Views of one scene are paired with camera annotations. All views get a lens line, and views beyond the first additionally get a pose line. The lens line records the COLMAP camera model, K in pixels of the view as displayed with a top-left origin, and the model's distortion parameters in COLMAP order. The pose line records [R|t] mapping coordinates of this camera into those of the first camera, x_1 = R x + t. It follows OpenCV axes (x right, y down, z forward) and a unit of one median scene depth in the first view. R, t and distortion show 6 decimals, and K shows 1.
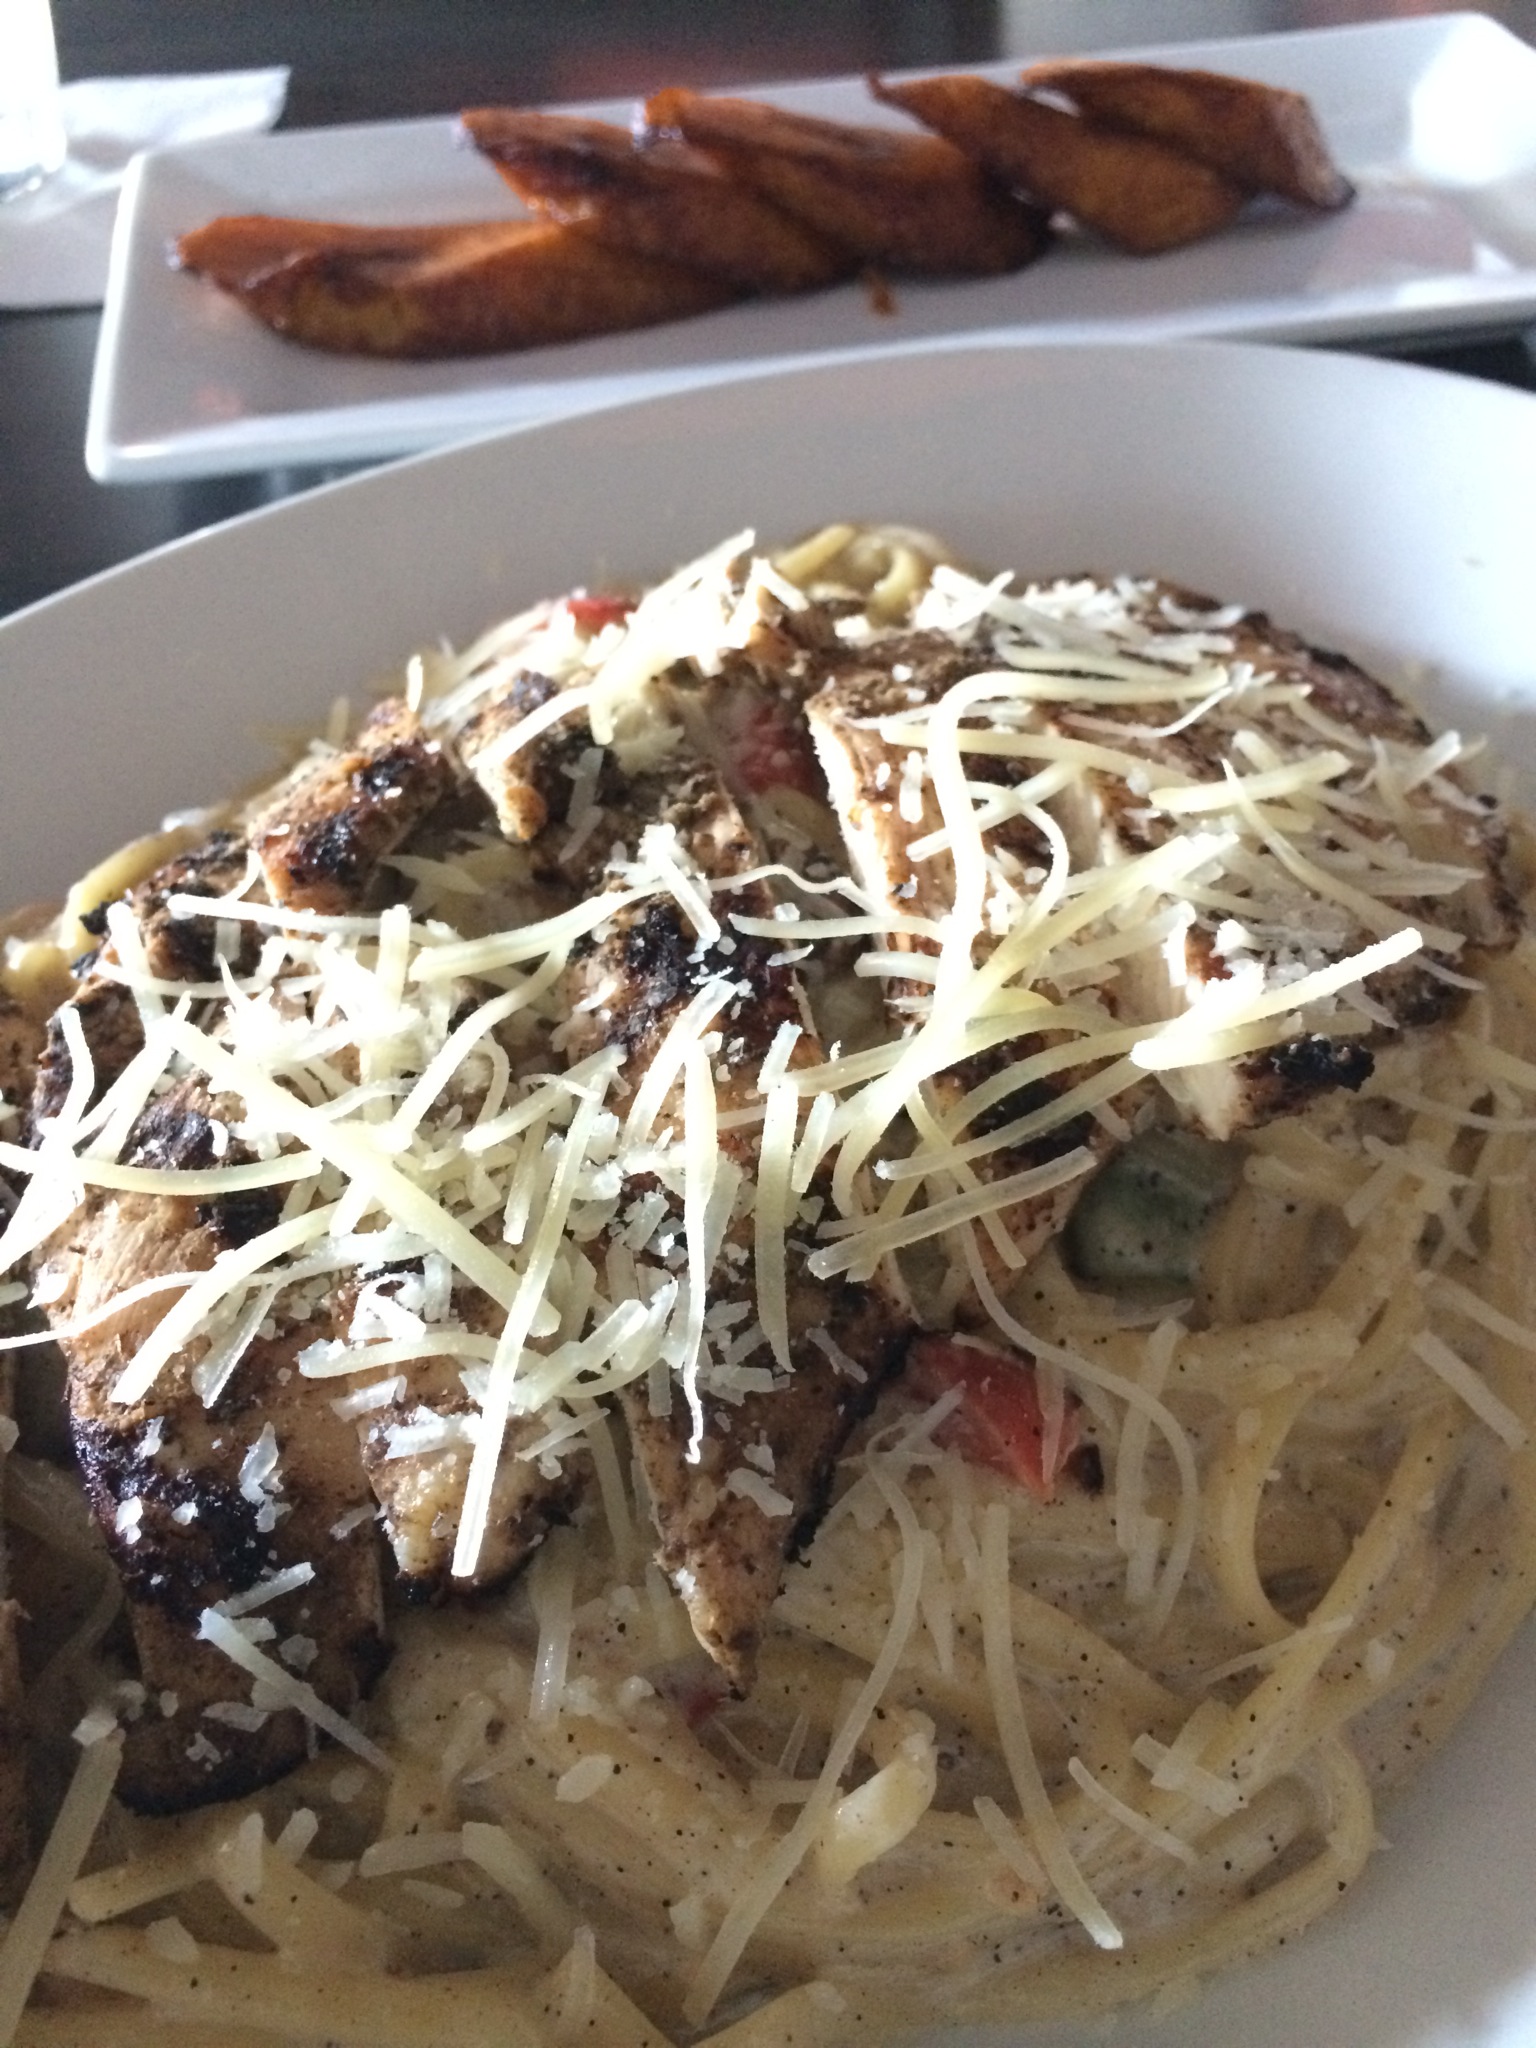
lens RADIAL K [[1794.3, 0, 768.0], [0, 1794.3, 1024.0], [0, 0, 1]] dist [0.068233, -0.125350]
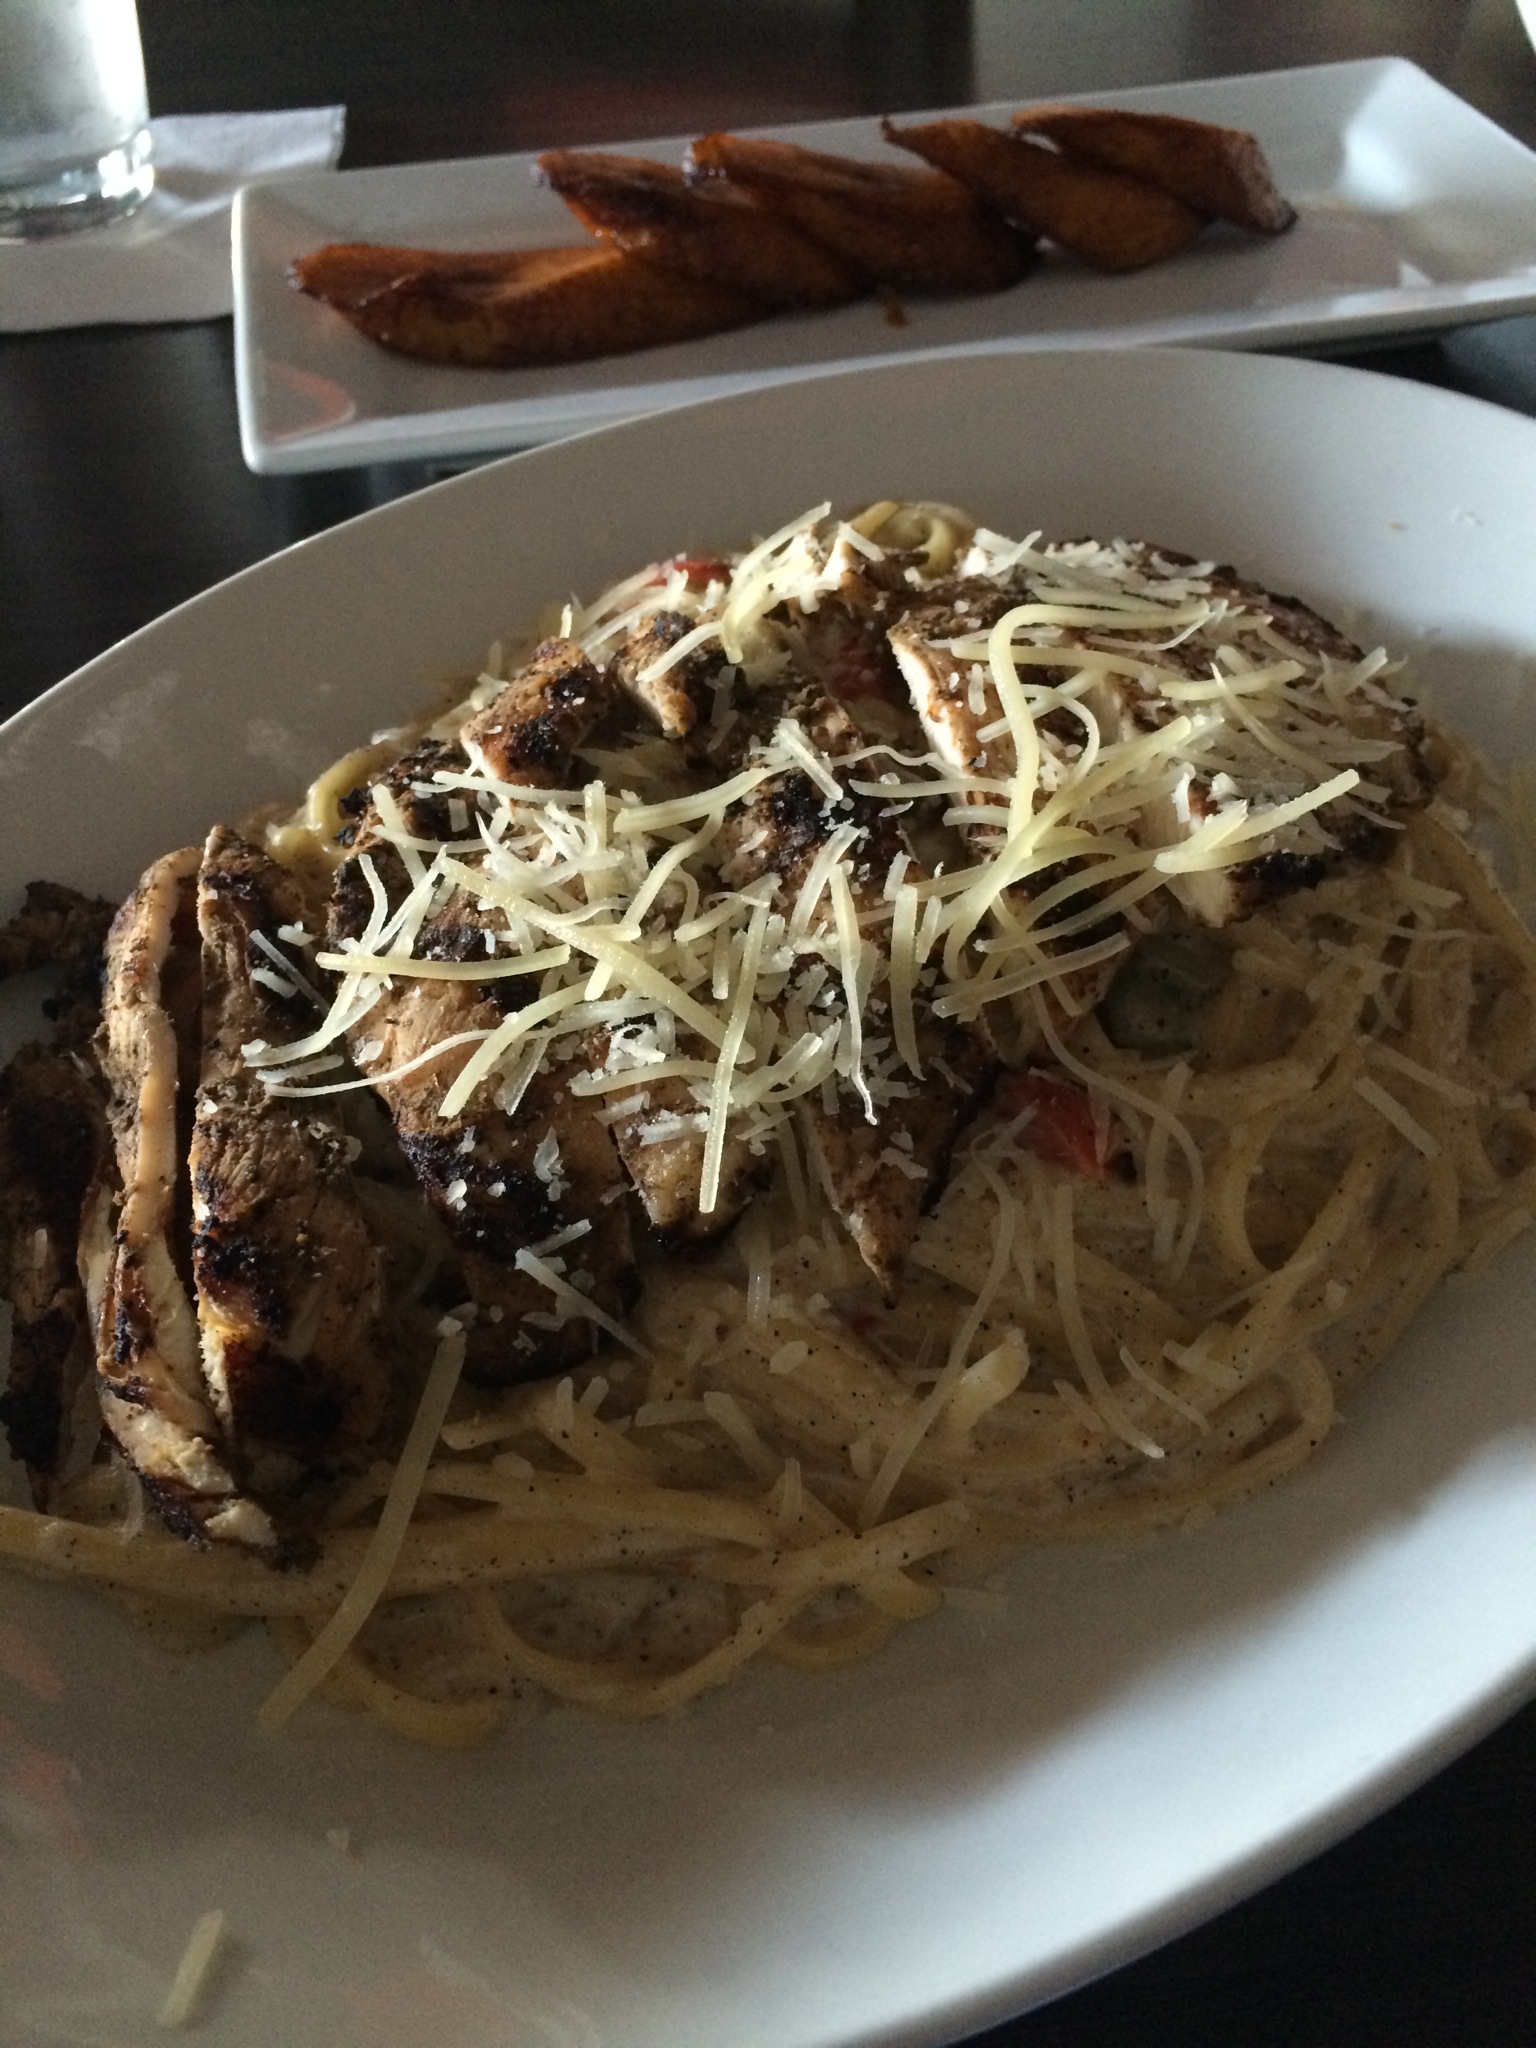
lens RADIAL K [[1762.0, 0, 775.0], [0, 1762.0, 1032.0], [0, 0, 1]] dist [0.068721, -0.097061]
pose [[0.999492, -0.016873, 0.027035, -0.122449], [0.016691, 0.999837, 0.006933, 0.123781], [-0.027147, -0.006478, 0.999610, -0.339671]]
